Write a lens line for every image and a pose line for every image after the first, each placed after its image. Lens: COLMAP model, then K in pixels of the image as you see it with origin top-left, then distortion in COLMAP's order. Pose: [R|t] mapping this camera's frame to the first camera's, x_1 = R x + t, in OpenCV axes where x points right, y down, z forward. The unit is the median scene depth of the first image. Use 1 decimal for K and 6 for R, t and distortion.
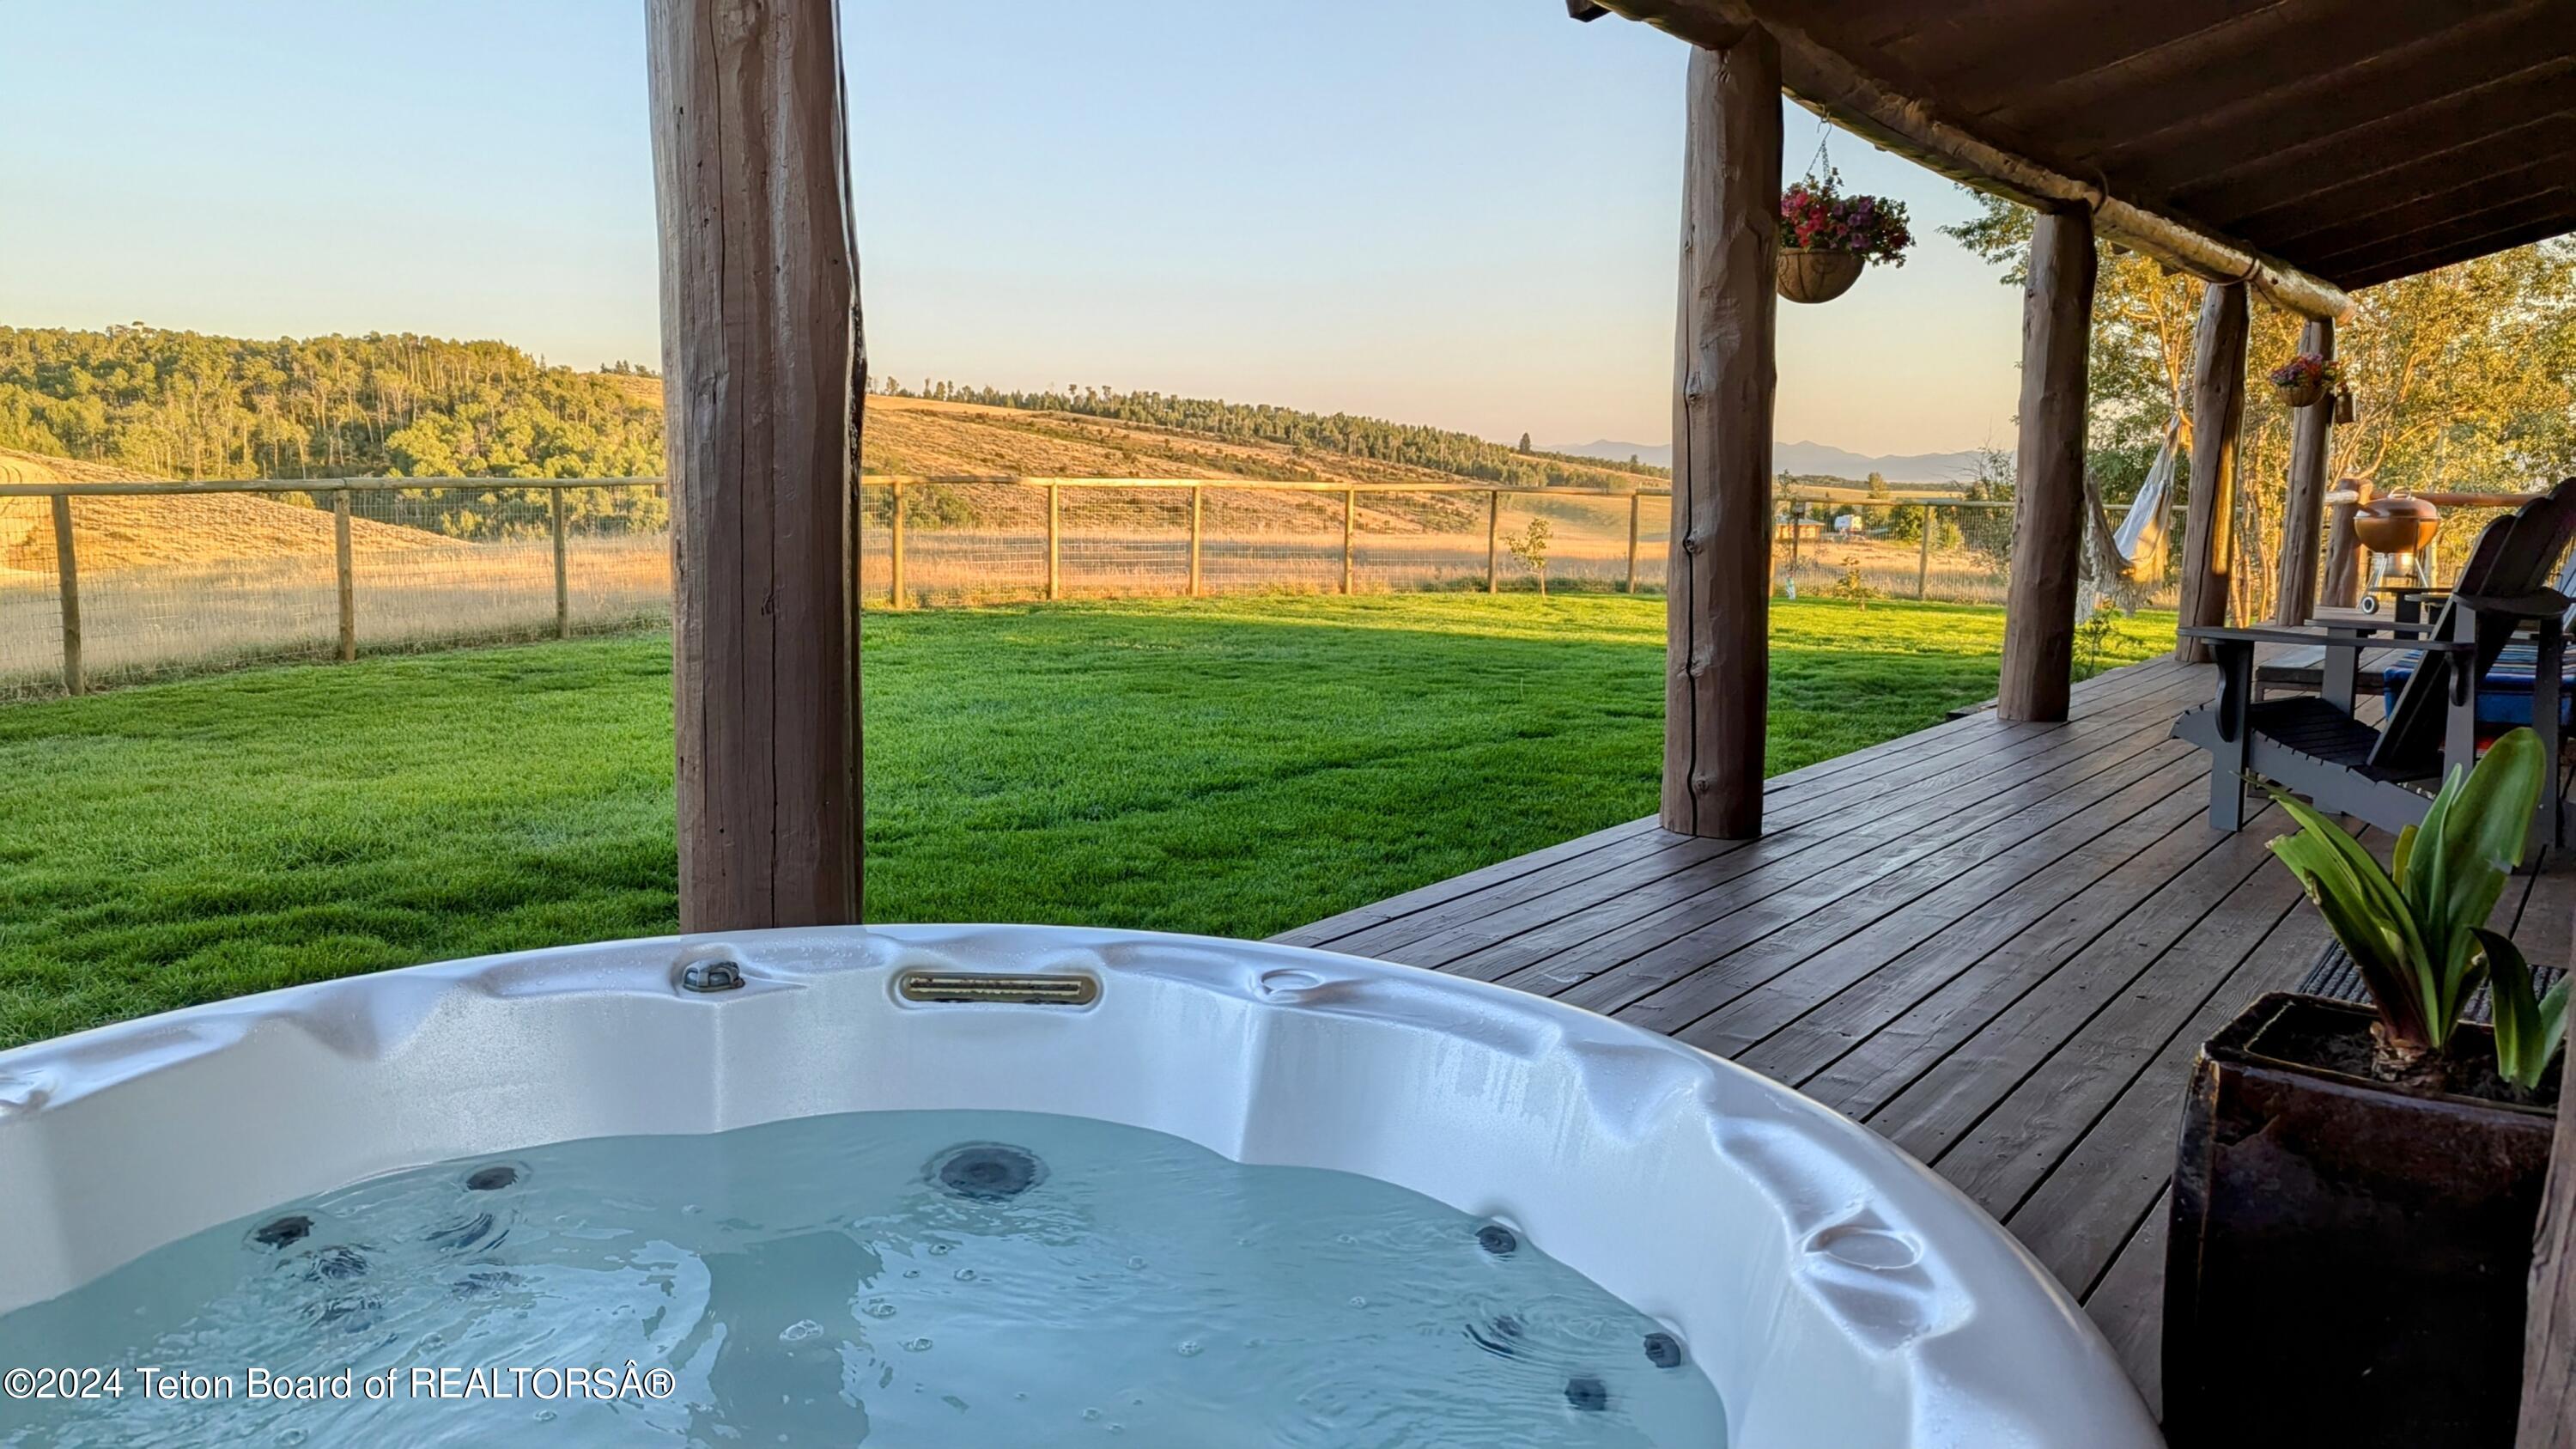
lens RADIAL K [[1852.3, 0, 1284.7], [0, 1852.3, 729.9], [0, 0, 1]] dist [0.040225, -0.018539]
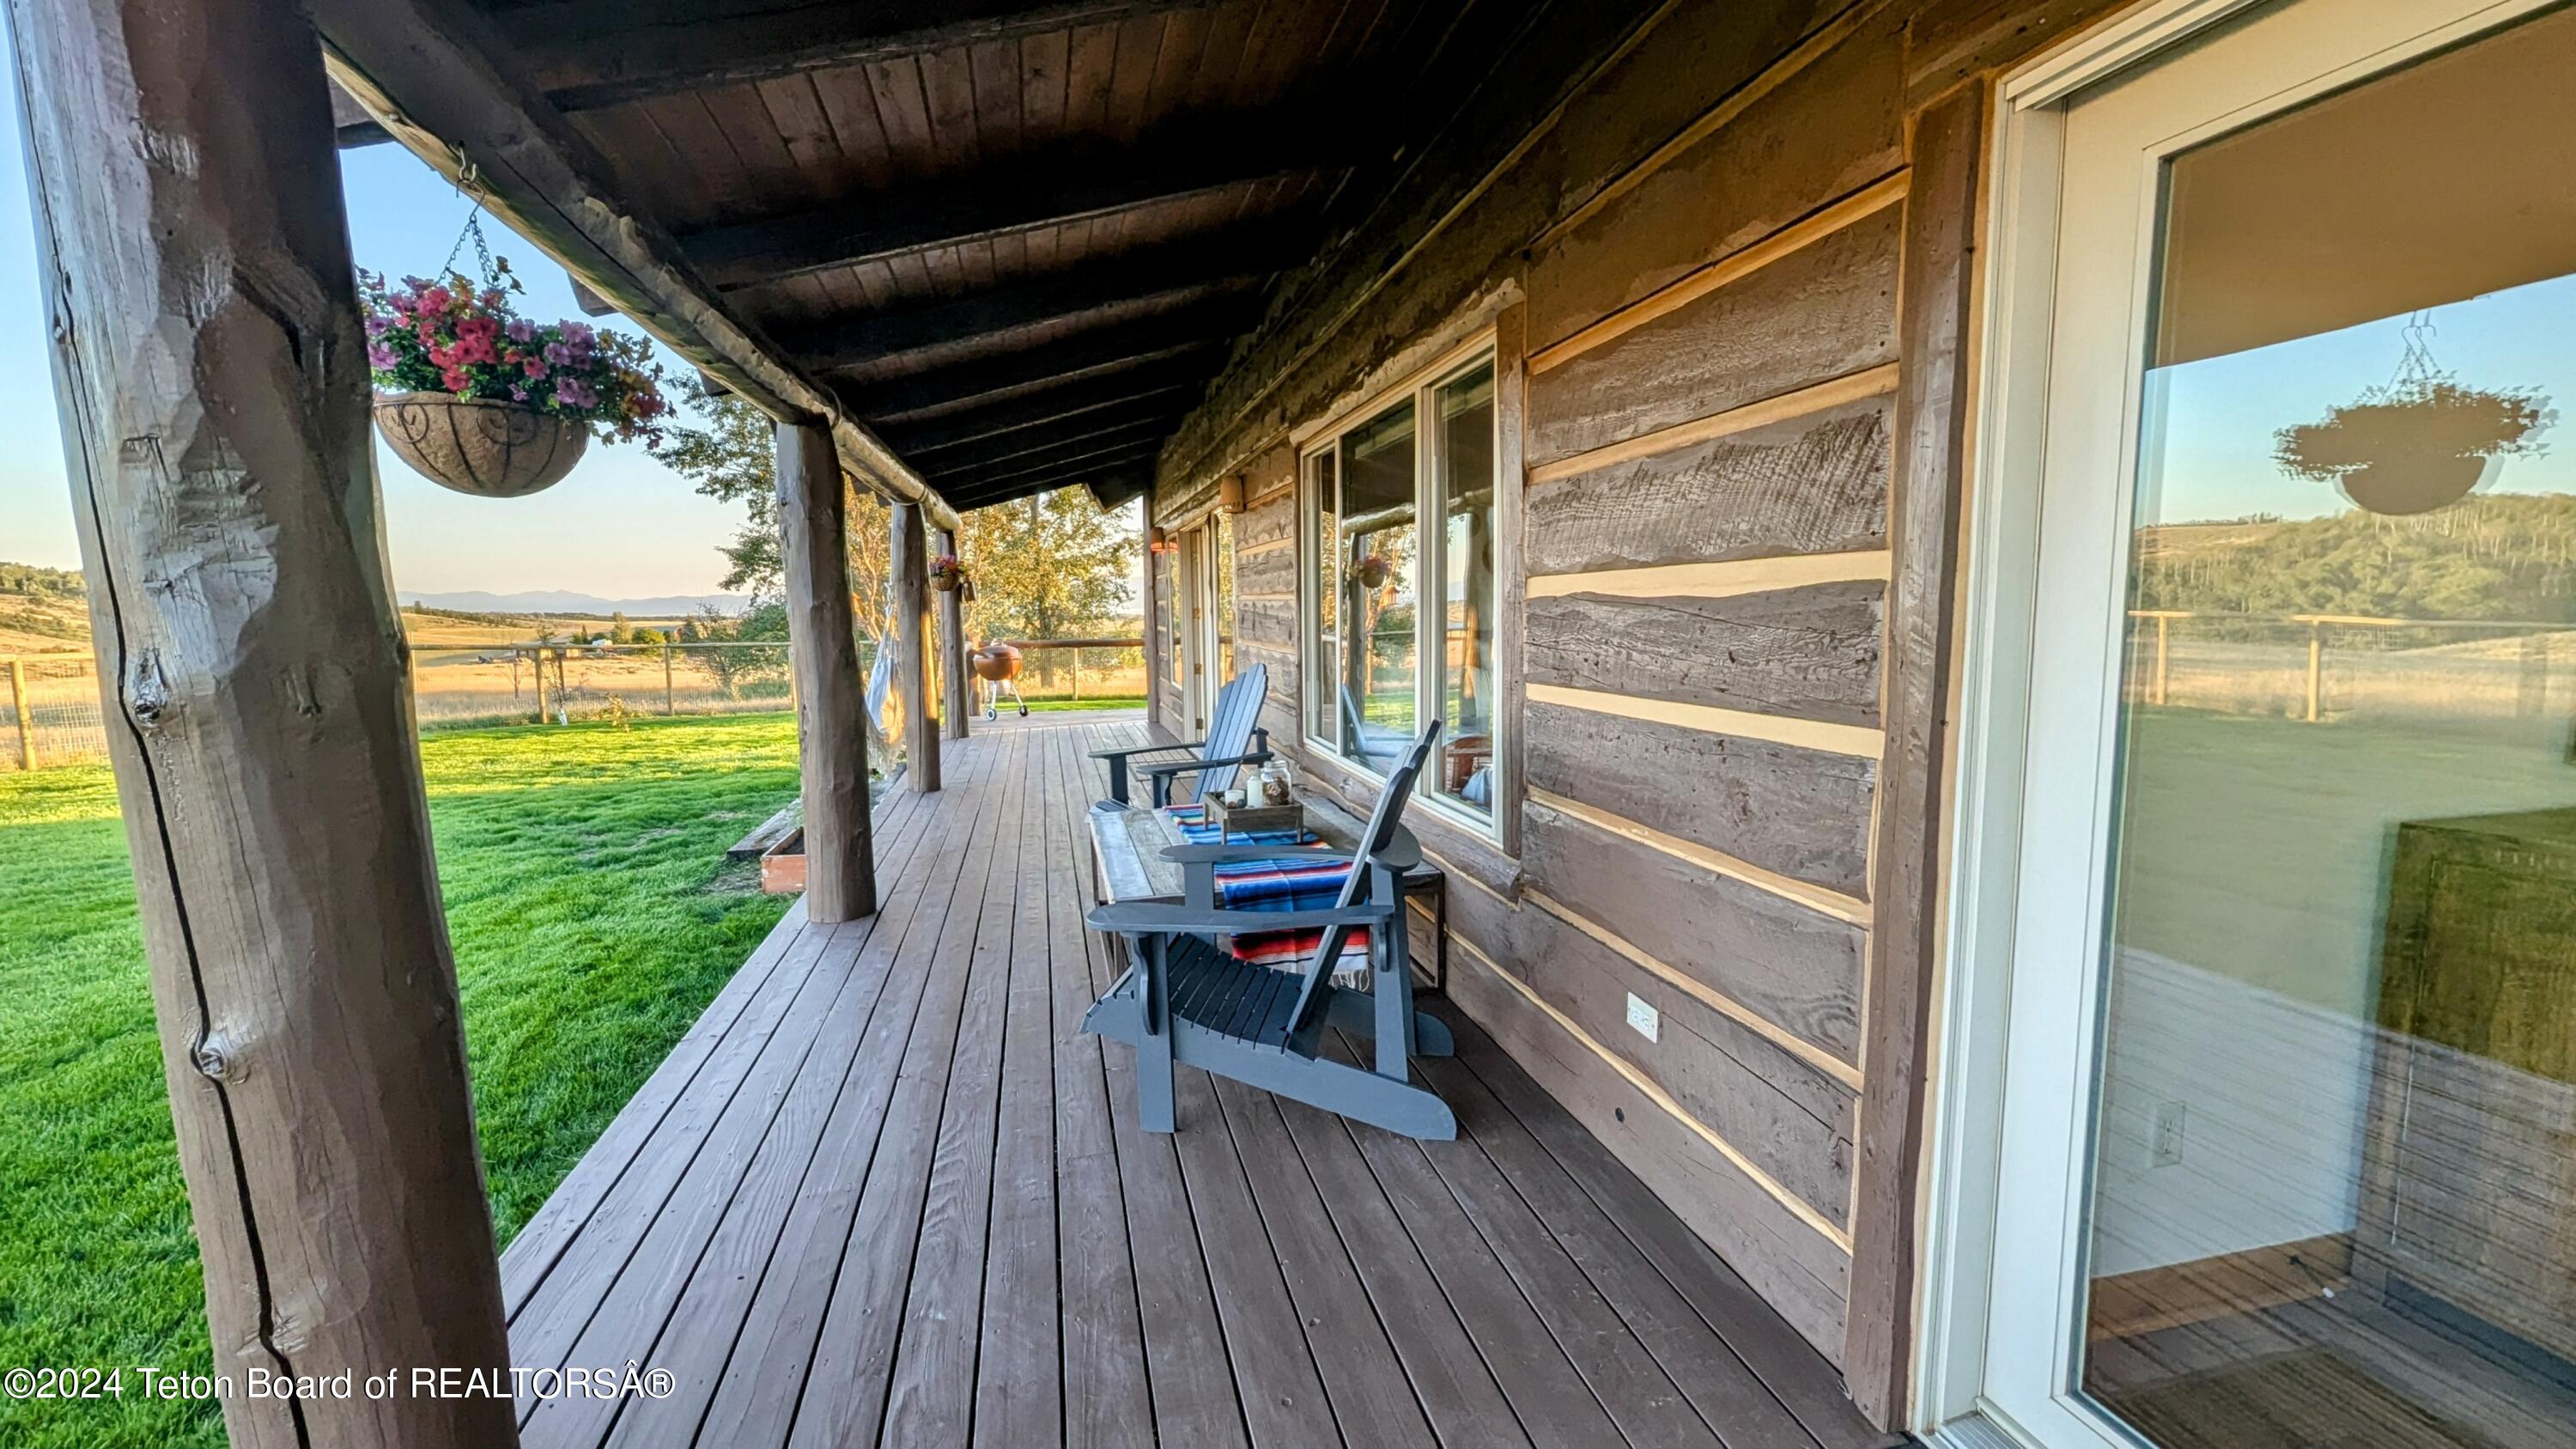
lens RADIAL K [[1069.9, 0, 1304.5], [0, 1069.9, 743.7], [0, 0, 1]] dist [0.002908, -0.000306]
pose [[0.643194, -0.113944, 0.757178, 0.129349], [0.122555, 0.991437, 0.045091, -0.096462], [-0.755832, 0.063794, 0.651650, 0.420239]]
